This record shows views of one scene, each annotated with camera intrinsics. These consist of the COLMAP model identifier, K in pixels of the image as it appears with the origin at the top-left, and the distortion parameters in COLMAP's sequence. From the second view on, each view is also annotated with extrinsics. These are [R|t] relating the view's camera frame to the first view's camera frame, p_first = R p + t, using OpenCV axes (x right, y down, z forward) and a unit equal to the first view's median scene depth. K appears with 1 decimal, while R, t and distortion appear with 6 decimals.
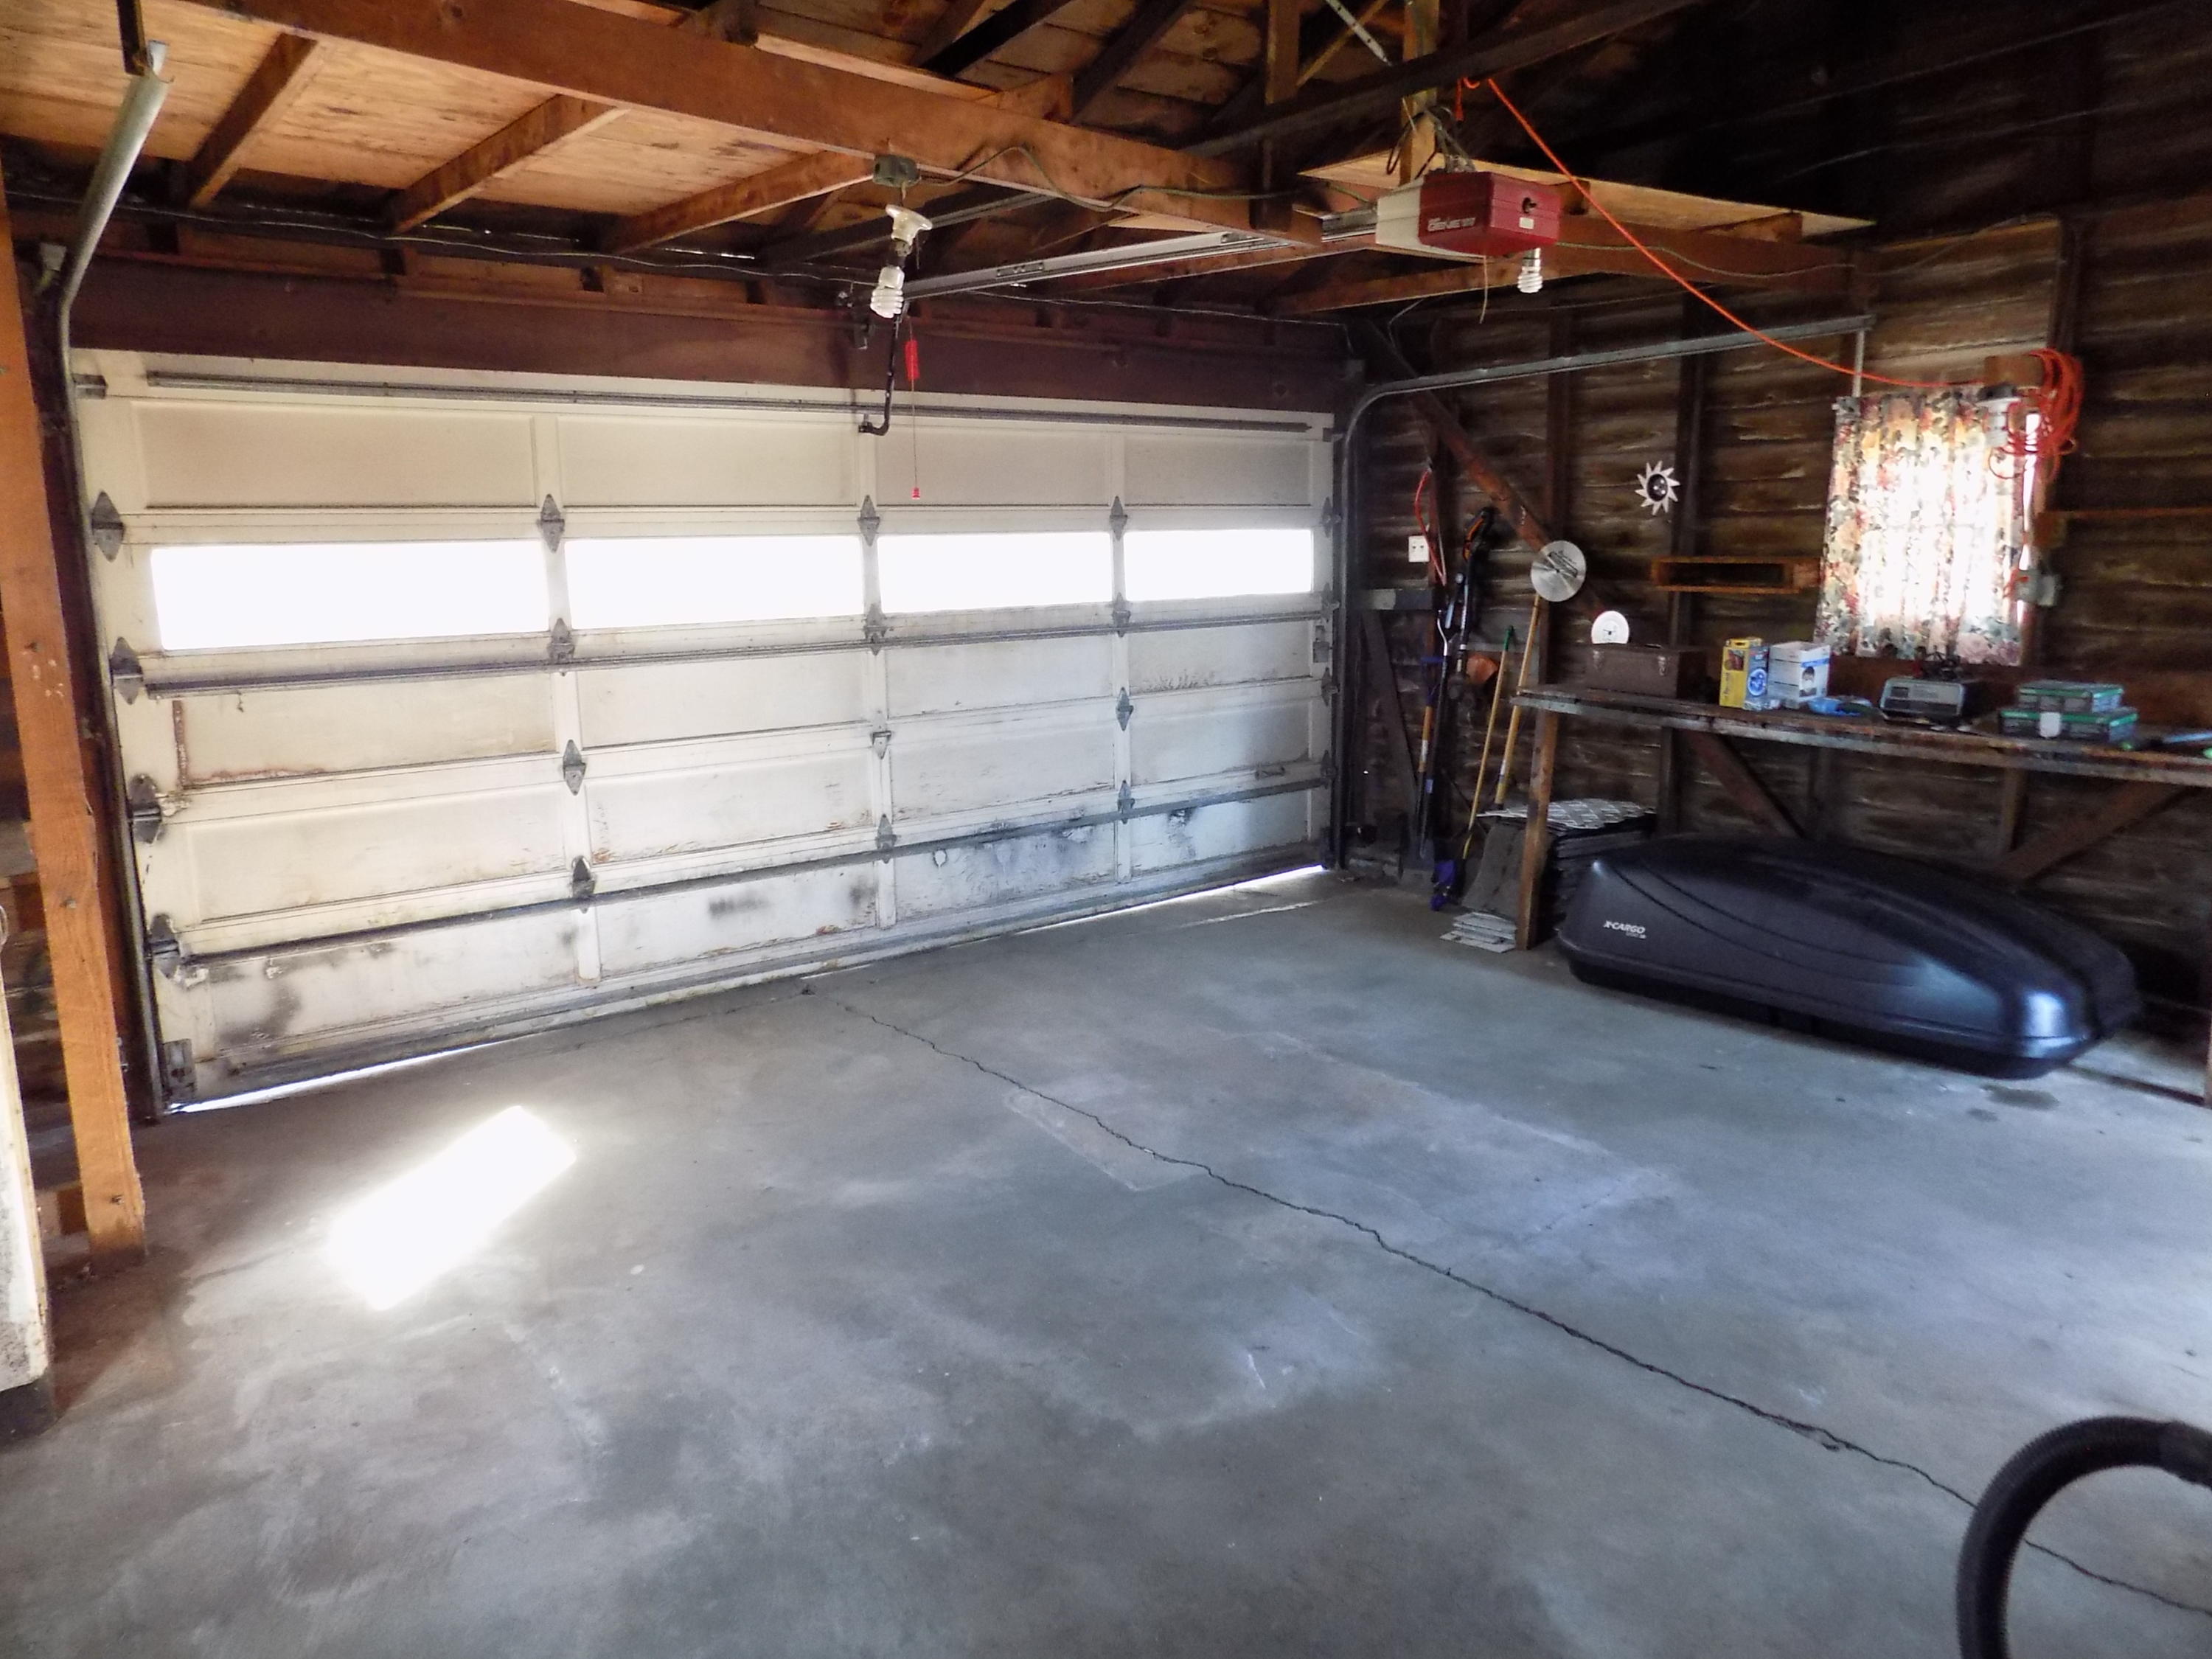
lens RADIAL K [[1484.1, 0, 1101.5], [0, 1484.1, 823.7], [0, 0, 1]] dist [-0.076843, 0.075087]
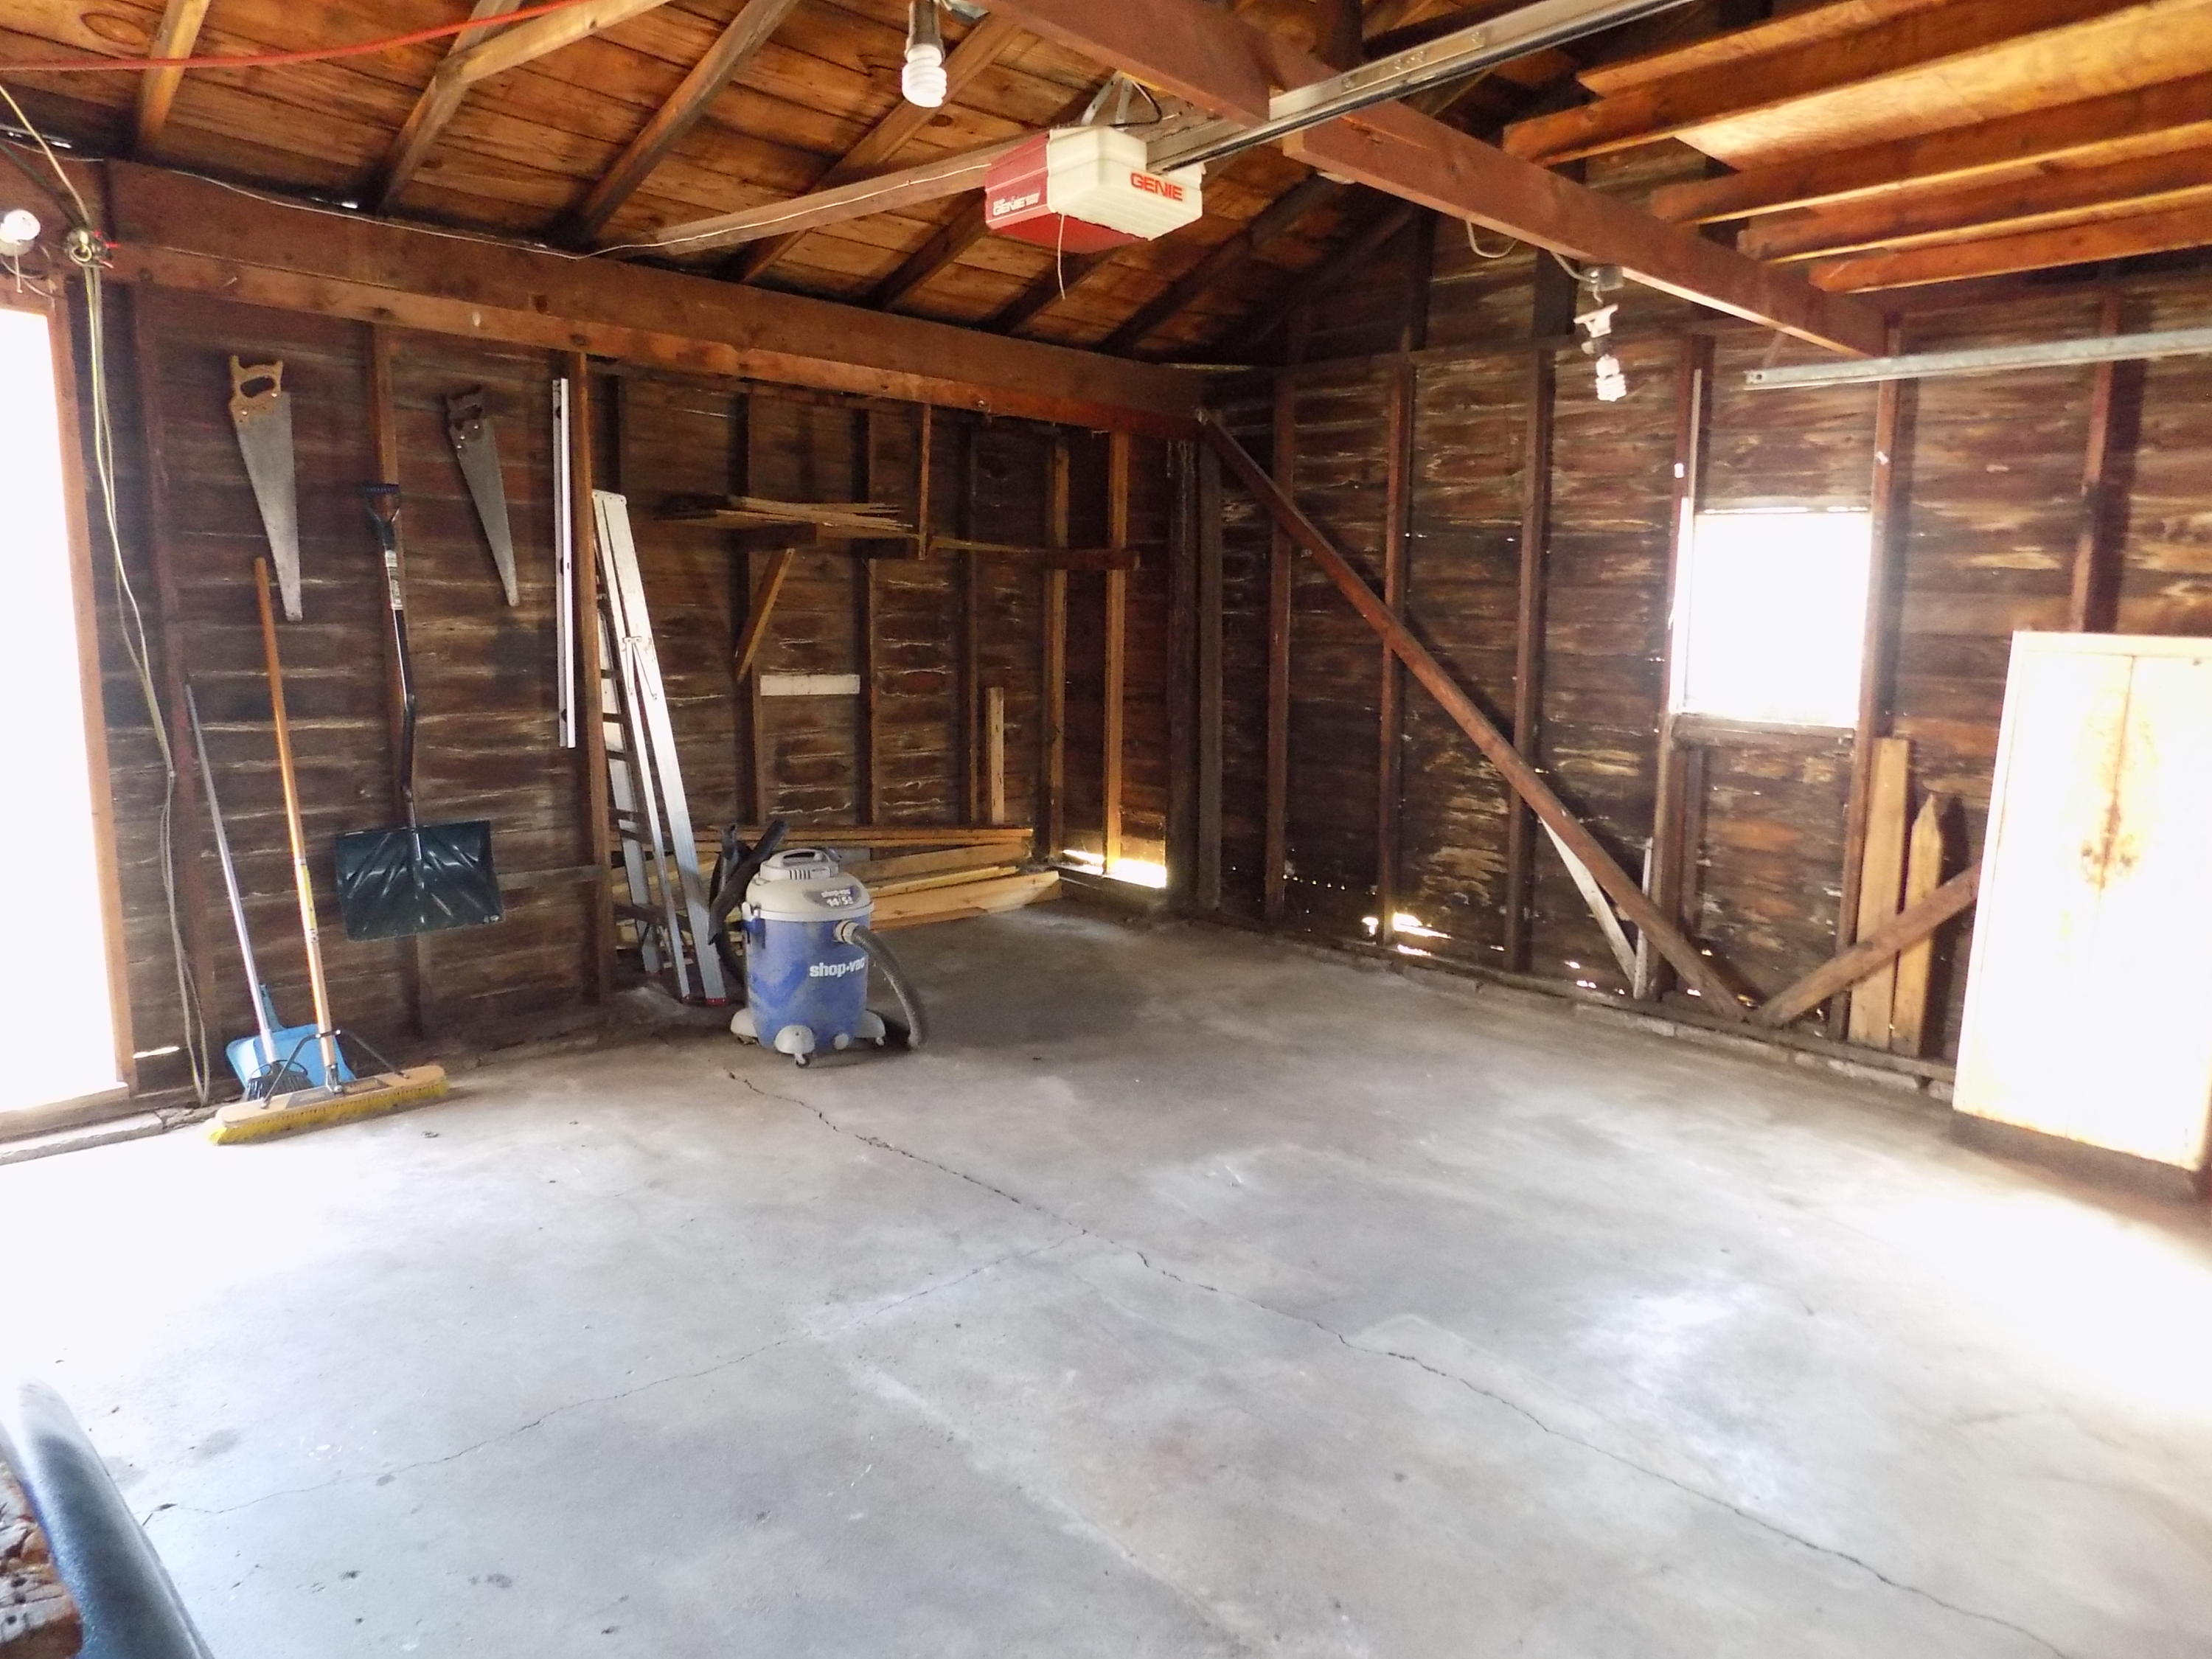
lens RADIAL K [[1484.1, 0, 1101.5], [0, 1484.1, 823.7], [0, 0, 1]] dist [-0.076843, 0.075087]
pose [[-0.990645, 0.010080, -0.136089, 0.385790], [-0.034905, 0.945377, 0.324106, -0.368900], [0.131922, 0.325824, -0.936181, 2.021406]]
